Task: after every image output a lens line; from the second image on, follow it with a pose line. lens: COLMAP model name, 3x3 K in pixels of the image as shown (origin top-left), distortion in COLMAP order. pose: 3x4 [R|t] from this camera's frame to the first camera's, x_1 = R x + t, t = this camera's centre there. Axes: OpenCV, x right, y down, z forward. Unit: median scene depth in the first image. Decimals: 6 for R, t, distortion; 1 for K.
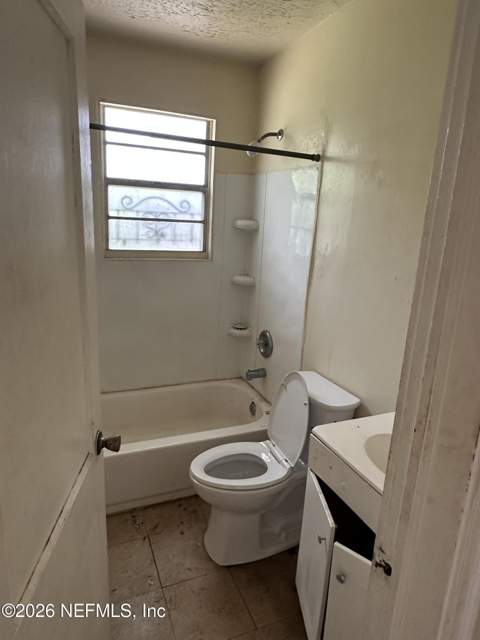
lens RADIAL K [[404.2, 0, 239.1], [0, 404.2, 318.2], [0, 0, 1]] dist [-0.002756, 0.001710]
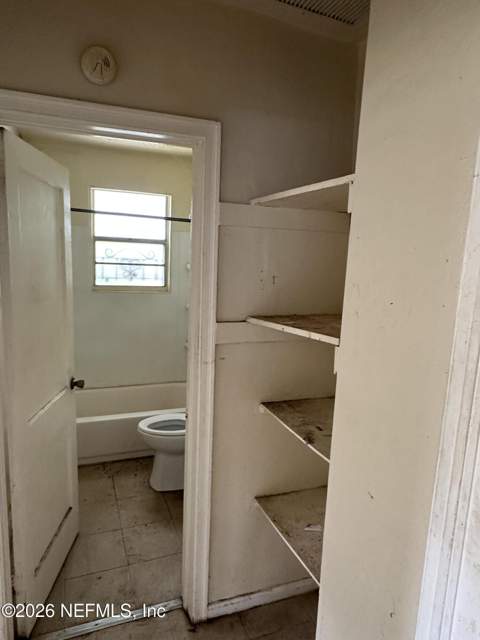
lens RADIAL K [[404.2, 0, 239.4], [0, 404.2, 322.5], [0, 0, 1]] dist [-0.002756, 0.001710]
pose [[0.999774, -0.005490, -0.020540, 0.208709], [0.003555, 0.995652, -0.093085, 0.094462], [0.020962, 0.092990, 0.995446, -0.388225]]
